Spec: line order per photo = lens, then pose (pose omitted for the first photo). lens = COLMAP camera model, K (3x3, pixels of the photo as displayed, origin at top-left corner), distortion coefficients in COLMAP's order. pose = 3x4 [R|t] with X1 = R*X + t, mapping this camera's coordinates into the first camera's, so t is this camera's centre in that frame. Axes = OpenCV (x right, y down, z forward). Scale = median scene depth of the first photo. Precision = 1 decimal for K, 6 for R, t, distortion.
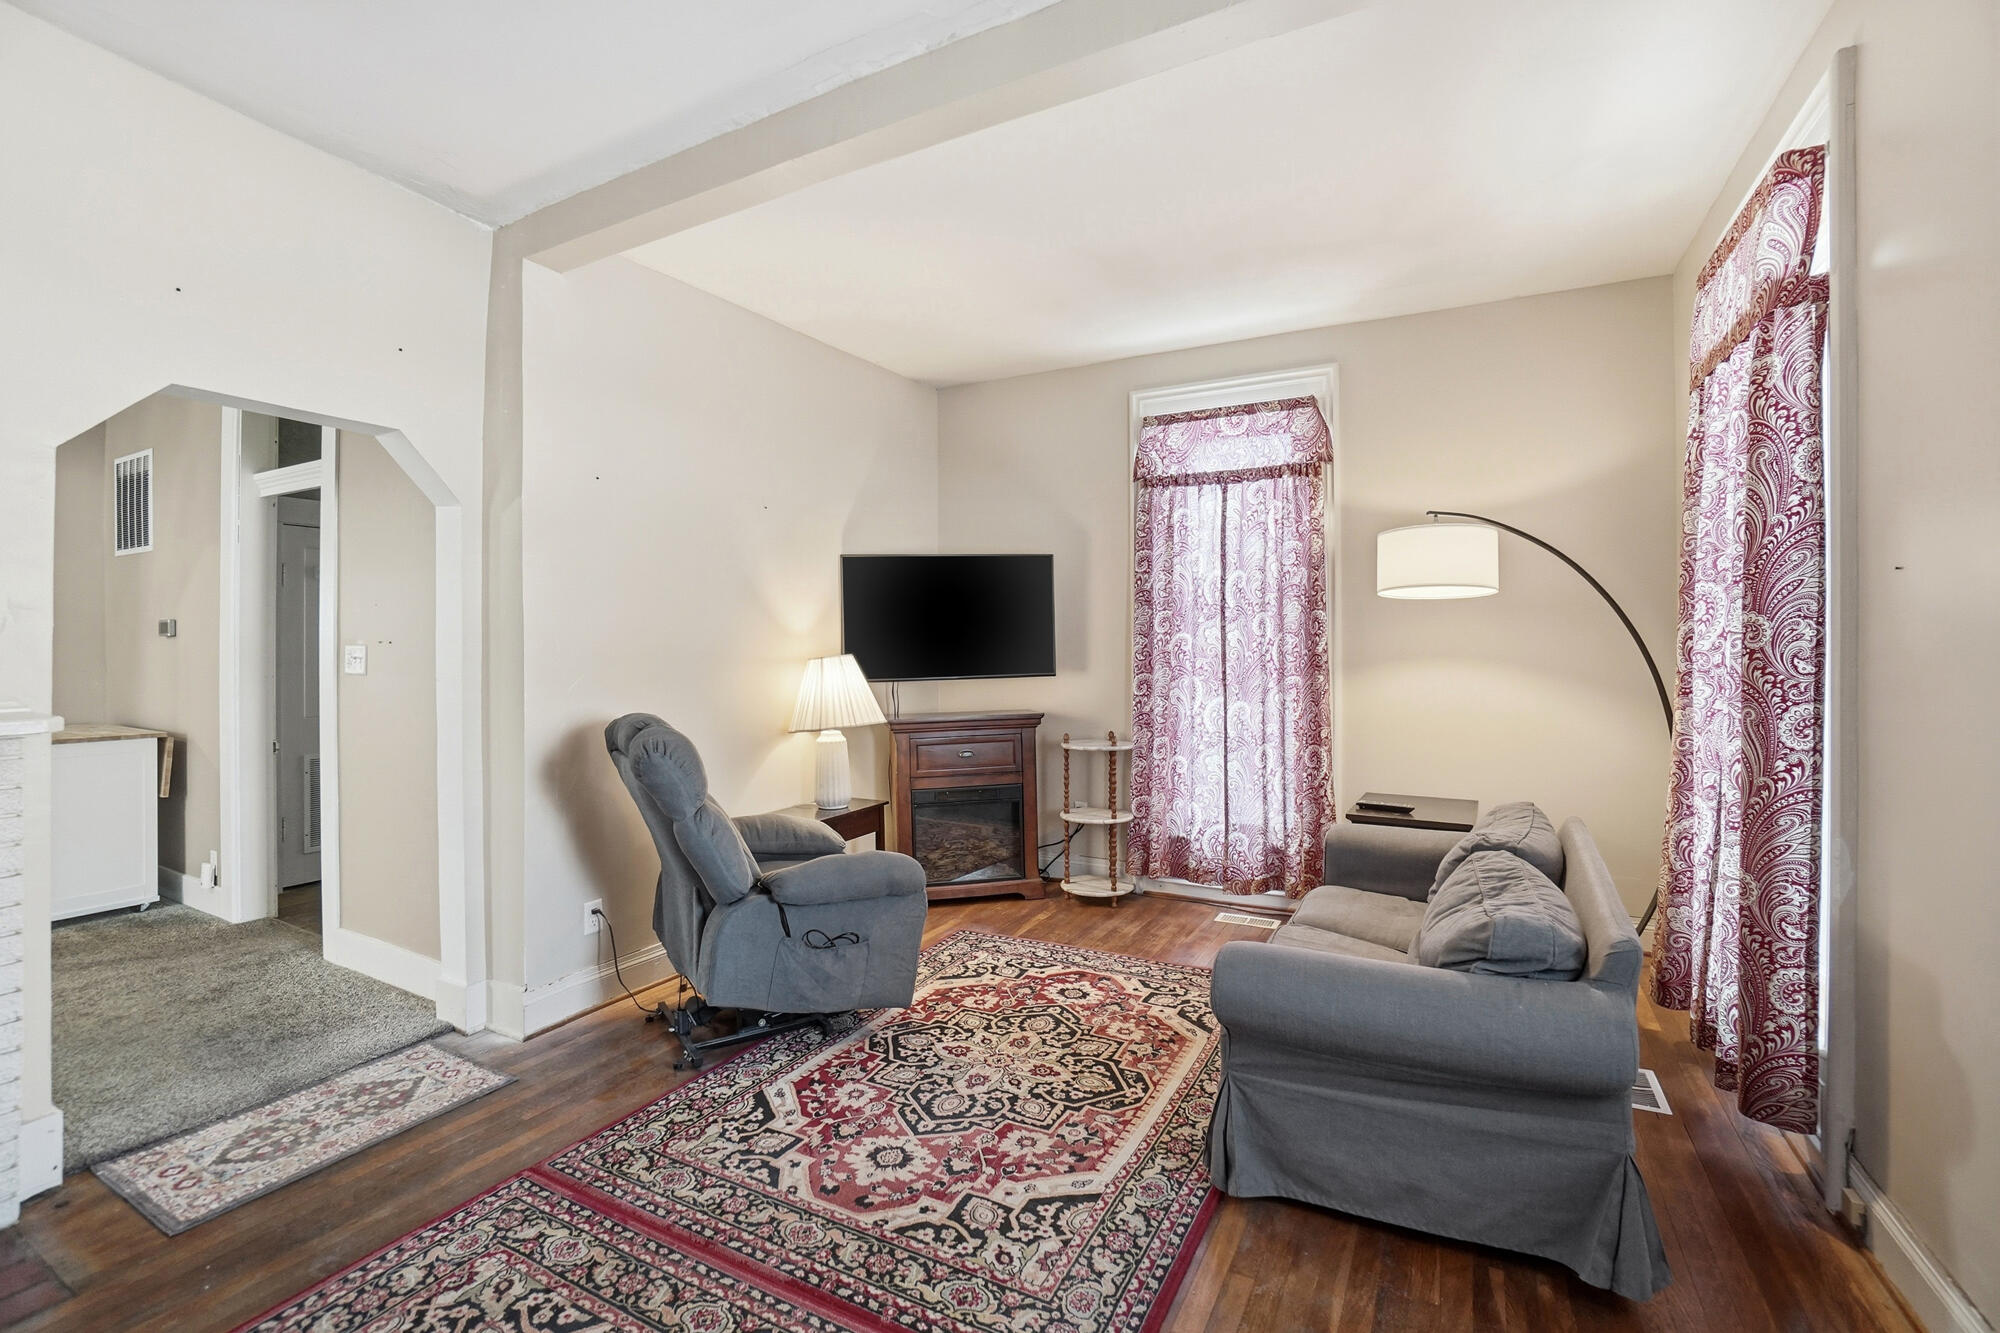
lens RADIAL K [[893.8, 0, 973.5], [0, 893.8, 639.8], [0, 0, 1]] dist [-0.058738, 0.018655]
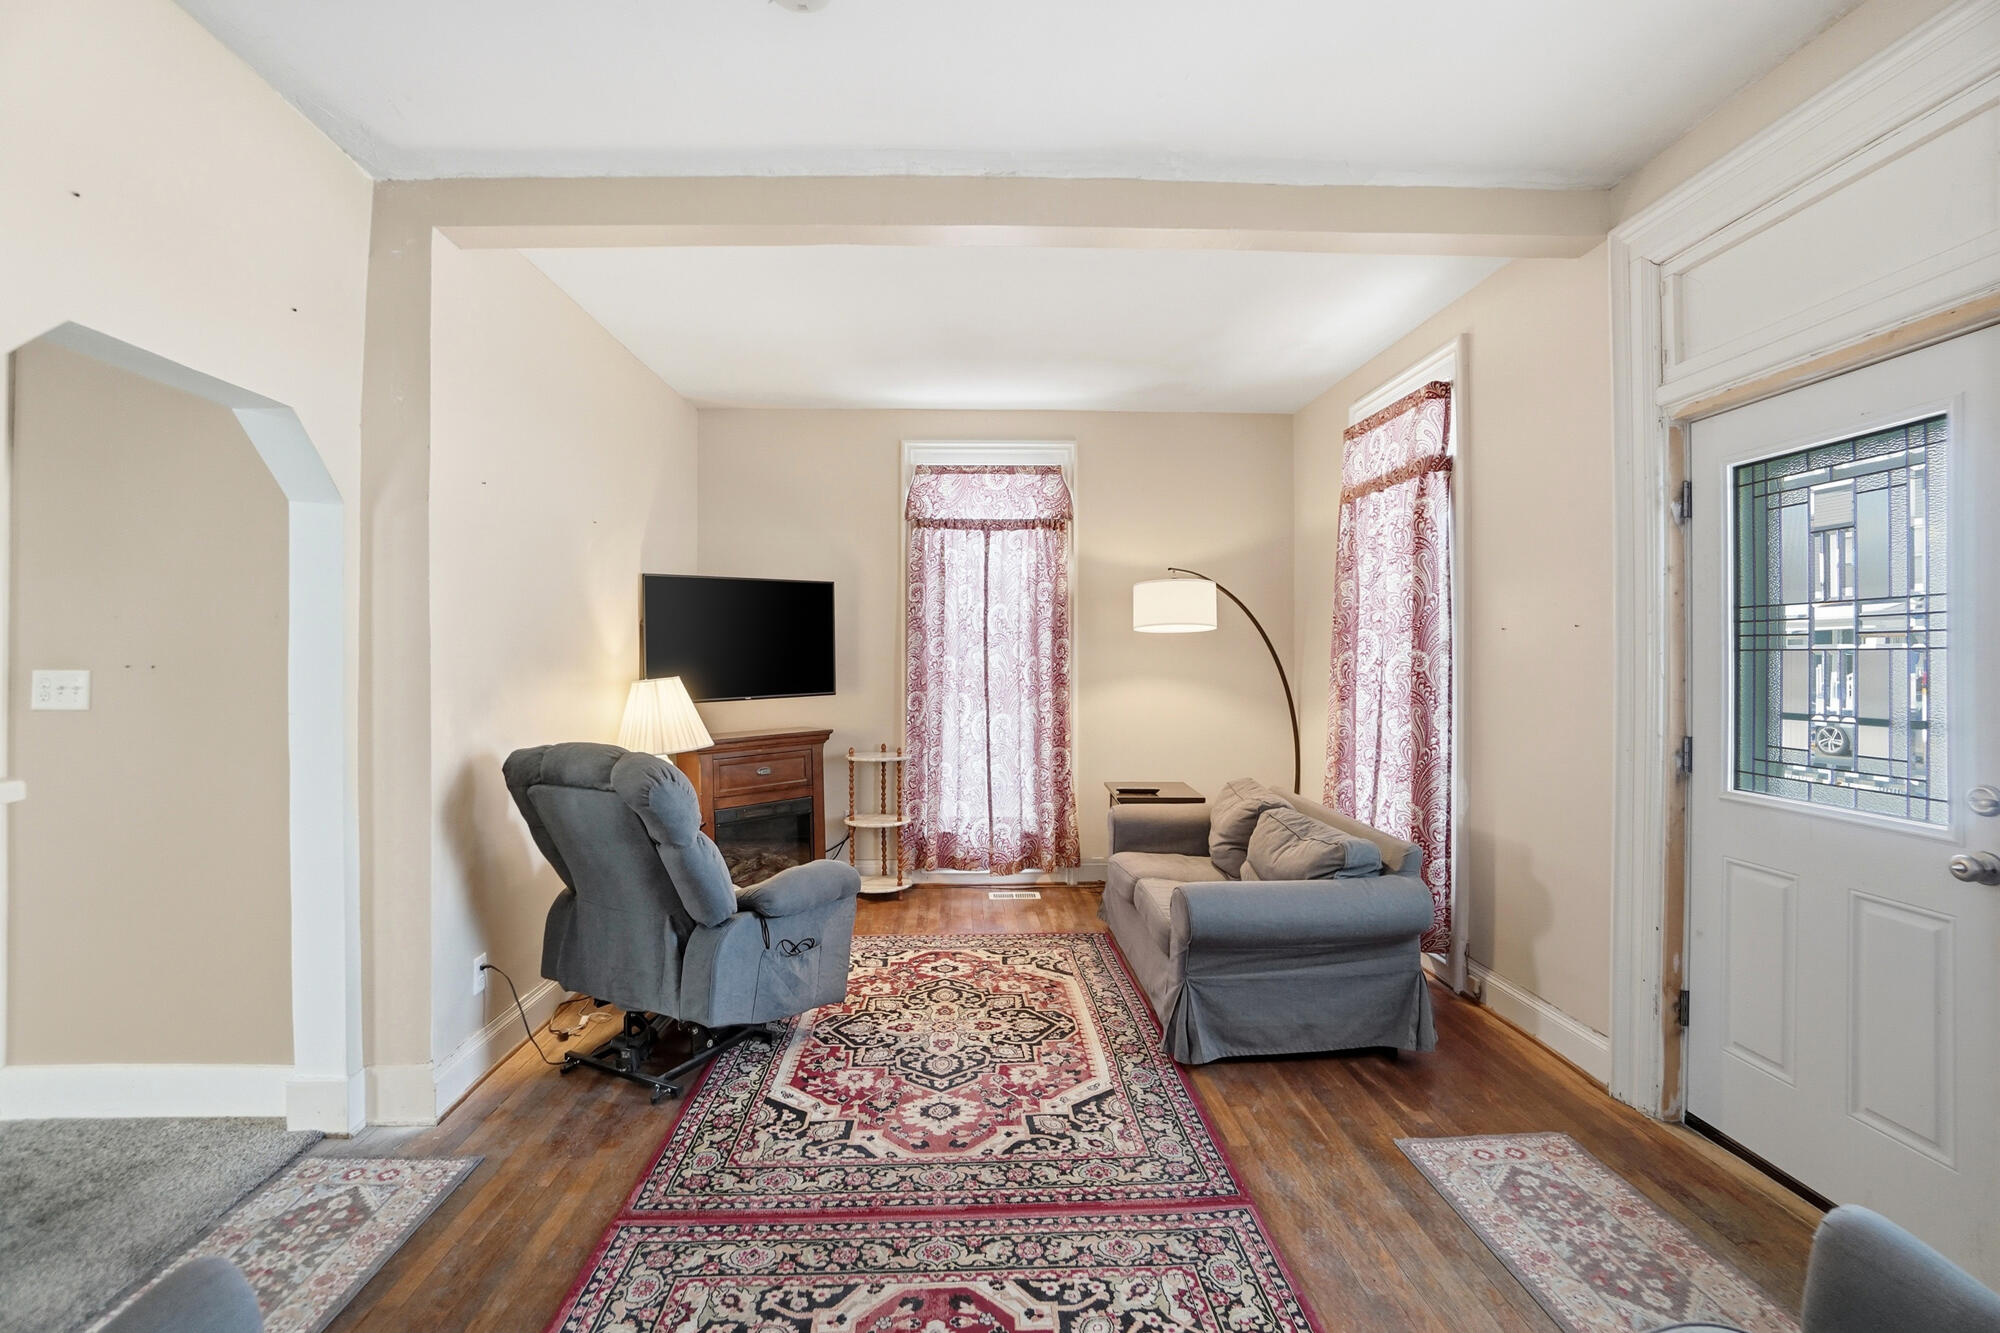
lens RADIAL K [[893.8, 0, 977.4], [0, 893.8, 653.5], [0, 0, 1]] dist [-0.058738, 0.018655]
pose [[0.858901, 0.004932, 0.512118, -0.474900], [-0.004463, 0.999988, -0.002146, -0.012041], [-0.512123, -0.000443, 0.858912, -0.022599]]
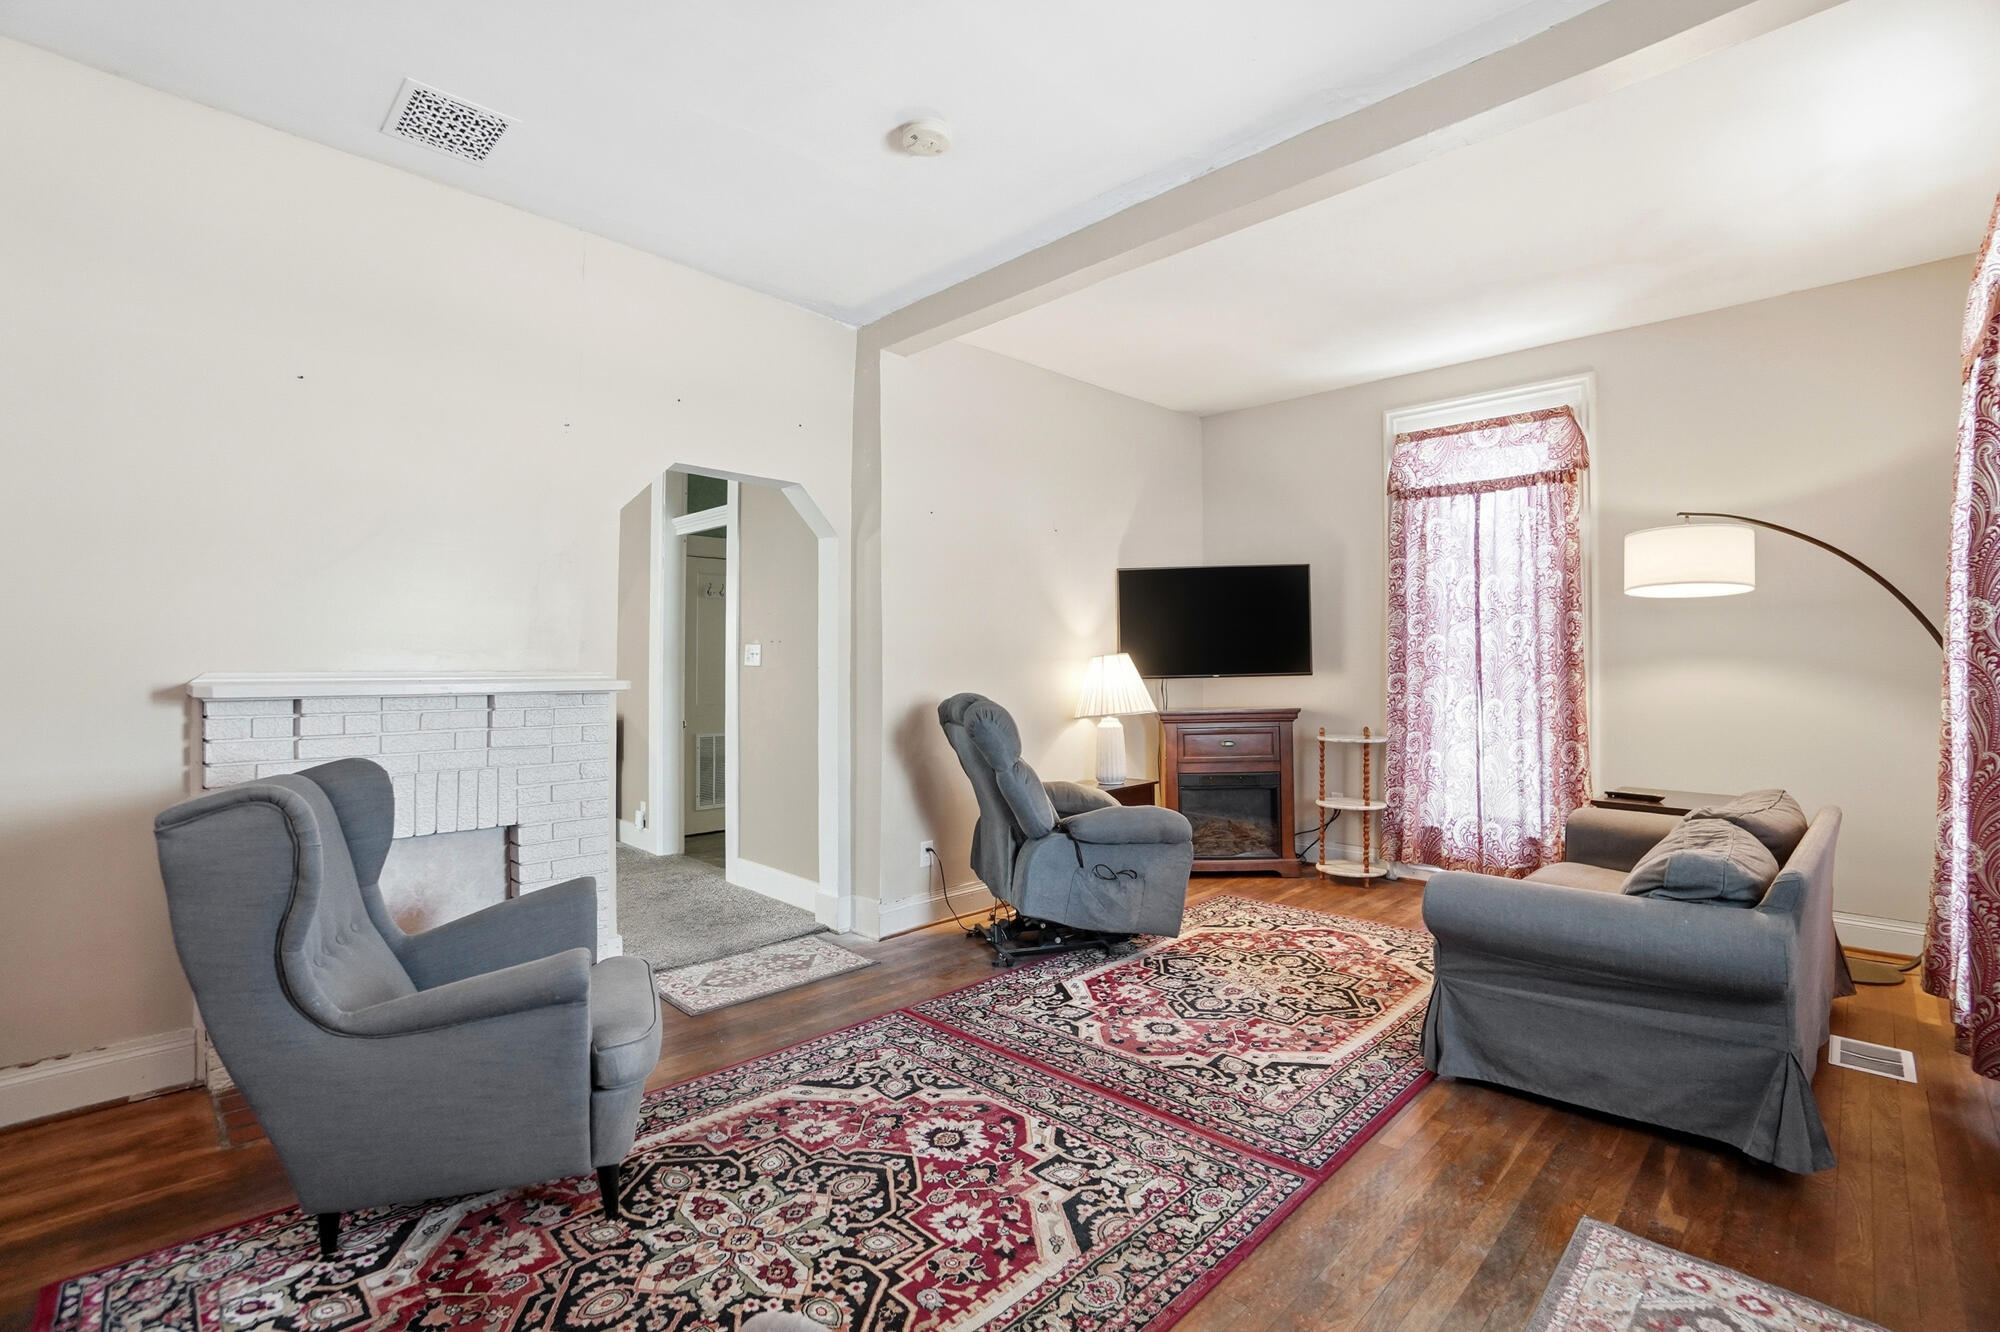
lens RADIAL K [[893.8, 0, 978.3], [0, 893.8, 656.8], [0, 0, 1]] dist [-0.058738, 0.018655]
pose [[0.959160, -0.000052, -0.282863, 0.010056], [-0.000212, 1.000000, -0.000902, 0.028253], [0.282863, 0.000925, 0.959160, -0.242800]]
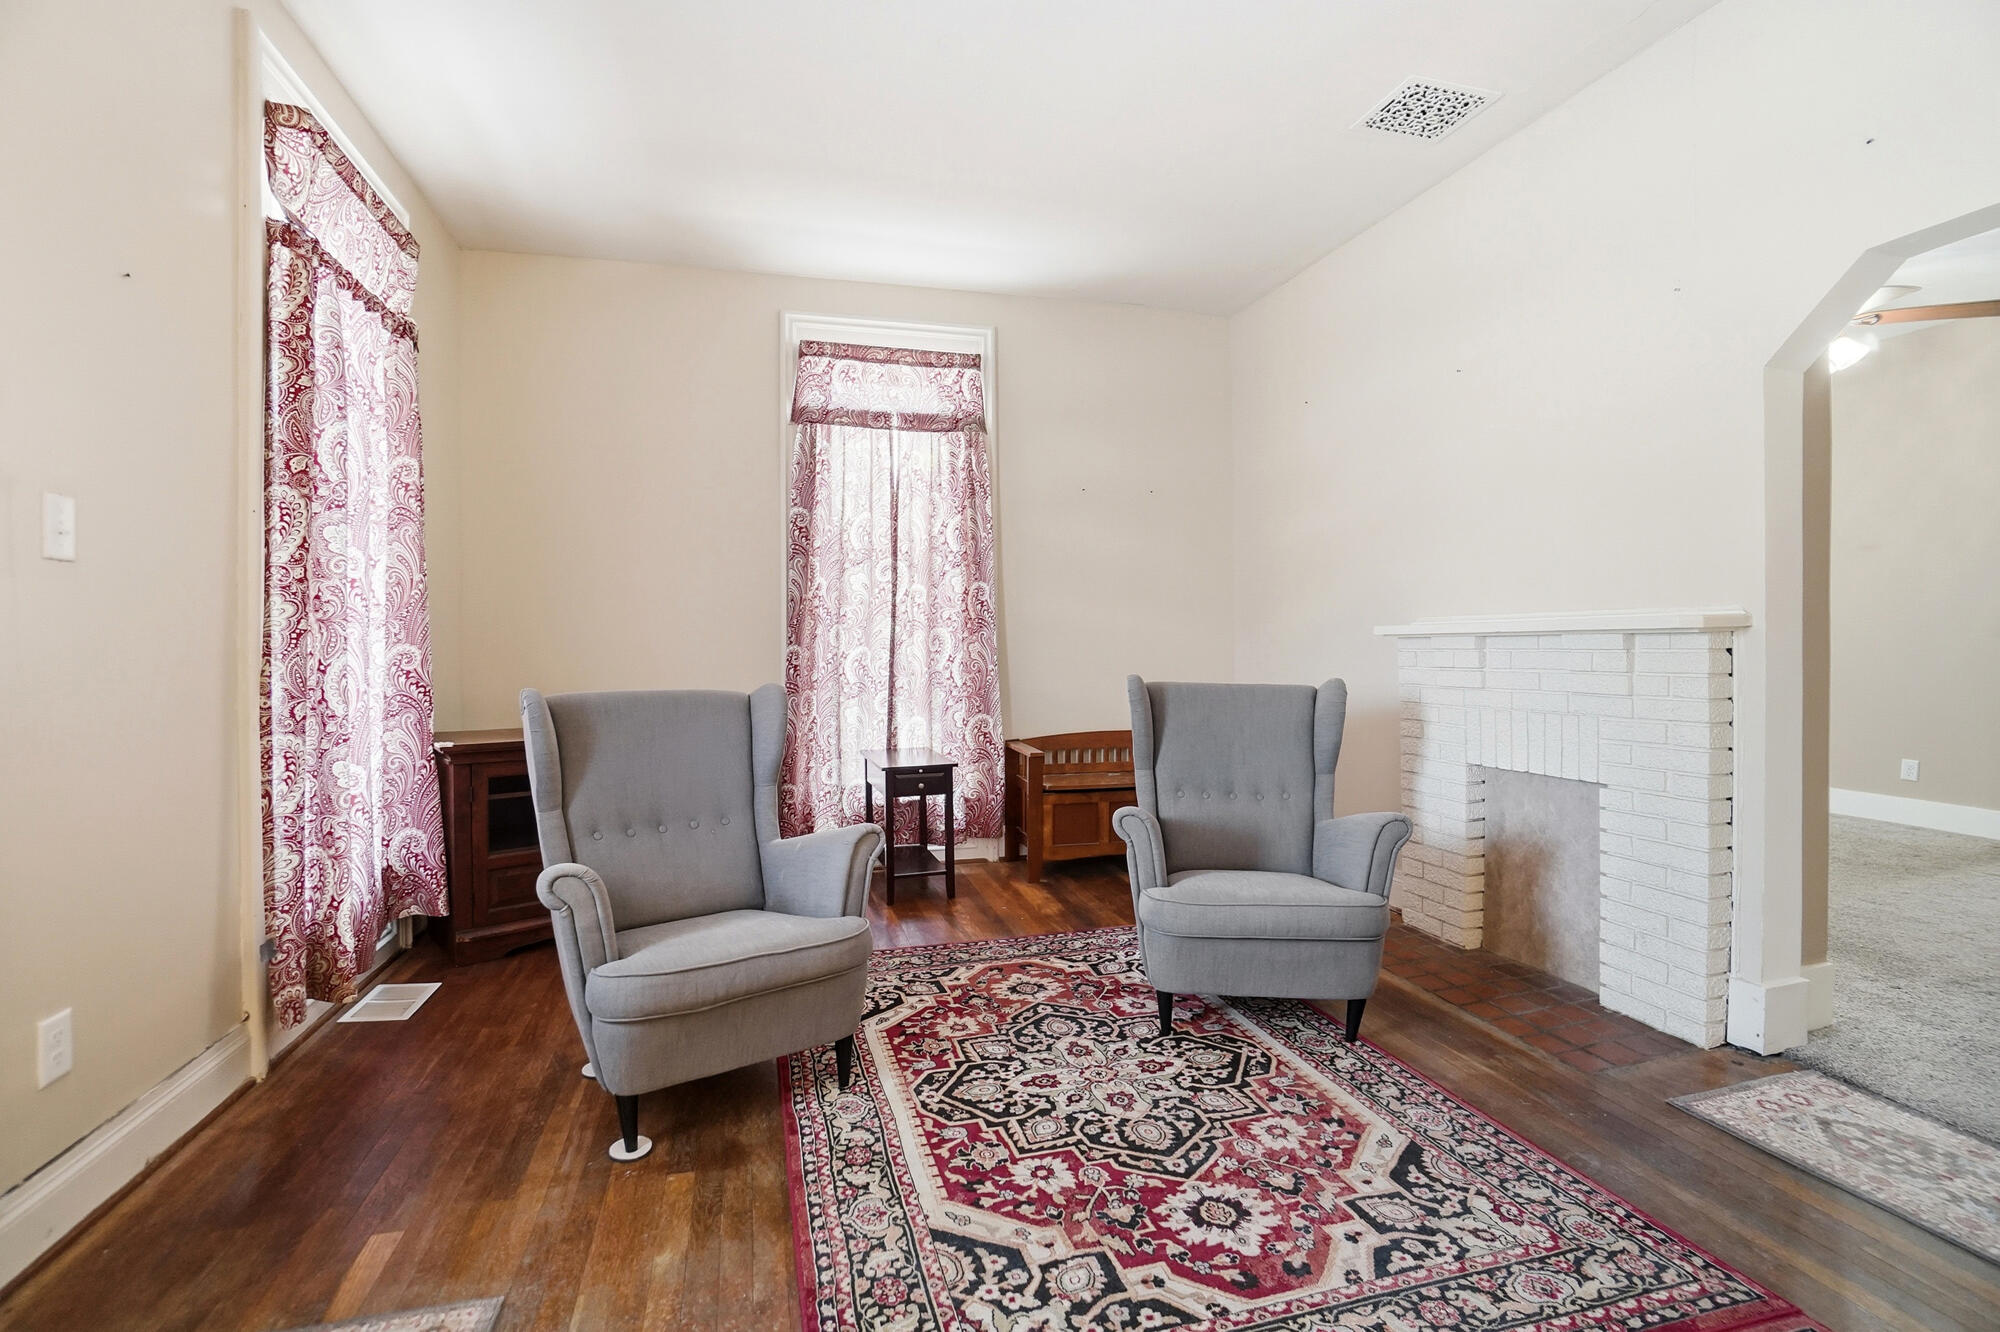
lens RADIAL K [[893.8, 0, 1003.8], [0, 893.8, 654.7], [0, 0, 1]] dist [-0.058738, 0.018655]
pose [[-0.699491, 0.011705, -0.714546, 0.251465], [0.012977, 0.999909, 0.003676, 0.079457], [0.714524, -0.006701, -0.699579, 0.734047]]
